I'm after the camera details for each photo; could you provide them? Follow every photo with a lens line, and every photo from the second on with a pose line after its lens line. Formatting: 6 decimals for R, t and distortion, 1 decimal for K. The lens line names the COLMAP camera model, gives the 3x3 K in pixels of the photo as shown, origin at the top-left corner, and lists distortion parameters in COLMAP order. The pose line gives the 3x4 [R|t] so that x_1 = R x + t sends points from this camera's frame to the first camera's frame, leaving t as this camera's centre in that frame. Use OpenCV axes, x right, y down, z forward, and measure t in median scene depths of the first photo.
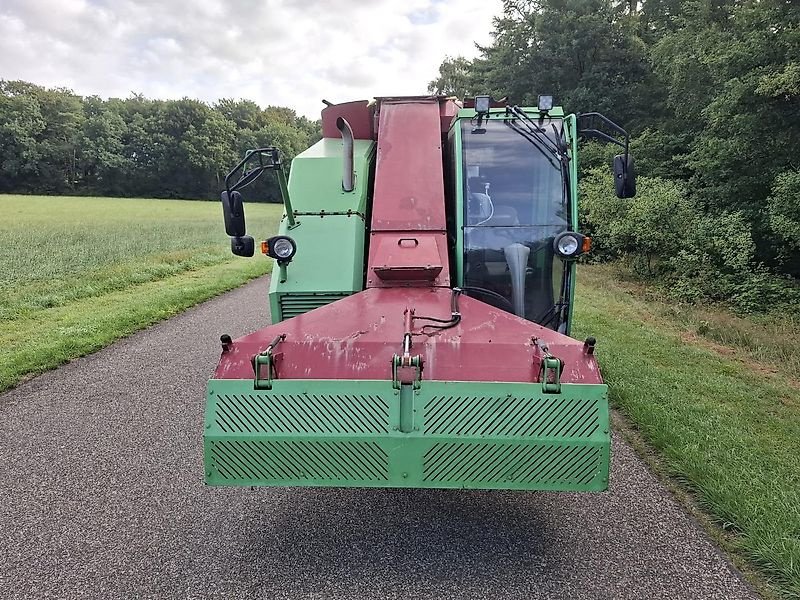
lens RADIAL K [[555.7, 0, 400.0], [0, 555.7, 300.0], [0, 0, 1]] dist [0.100673, -0.129189]
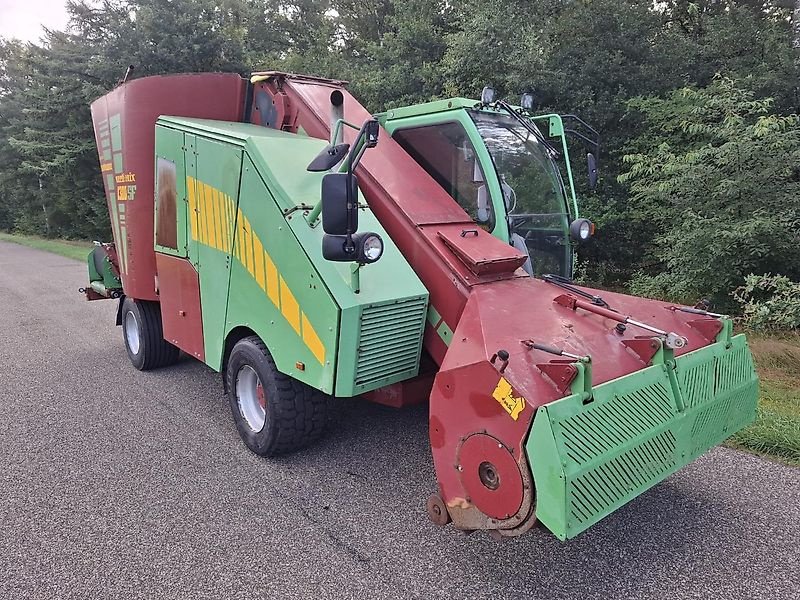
lens RADIAL K [[555.7, 0, 400.0], [0, 555.7, 300.0], [0, 0, 1]] dist [0.100673, -0.129189]
pose [[0.728792, -0.115279, 0.674961, -0.697410], [0.131186, 0.990973, 0.027603, -0.035317], [-0.672051, 0.068429, 0.737337, 0.396742]]
